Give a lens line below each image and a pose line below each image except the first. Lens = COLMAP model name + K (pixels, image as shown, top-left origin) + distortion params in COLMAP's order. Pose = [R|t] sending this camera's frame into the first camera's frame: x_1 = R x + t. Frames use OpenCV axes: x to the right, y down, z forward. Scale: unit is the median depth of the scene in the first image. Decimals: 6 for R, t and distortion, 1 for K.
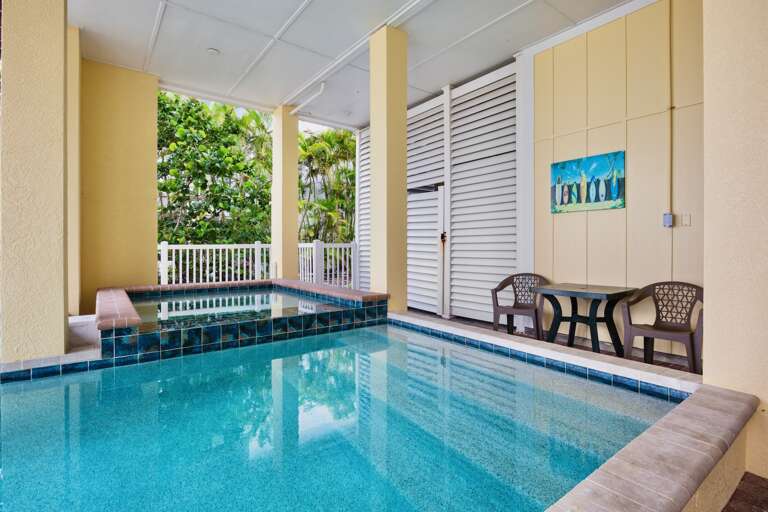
lens RADIAL K [[377.5, 0, 380.9], [0, 377.5, 245.8], [0, 0, 1]] dist [-0.003896, -0.000843]
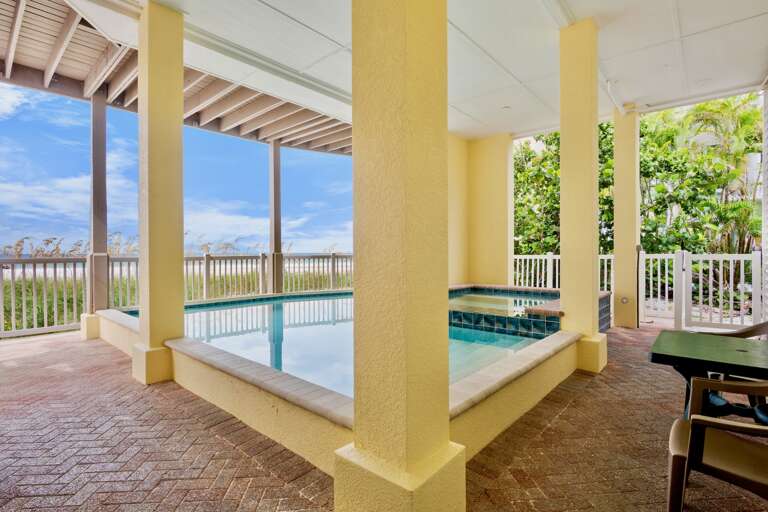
lens RADIAL K [[377.5, 0, 380.9], [0, 377.5, 245.8], [0, 0, 1]] dist [-0.003896, -0.000843]
pose [[0.197607, -0.014848, -0.980169, 0.844654], [-0.002381, 0.999875, -0.015627, -0.018458], [0.980278, 0.005422, 0.197547, 0.374627]]
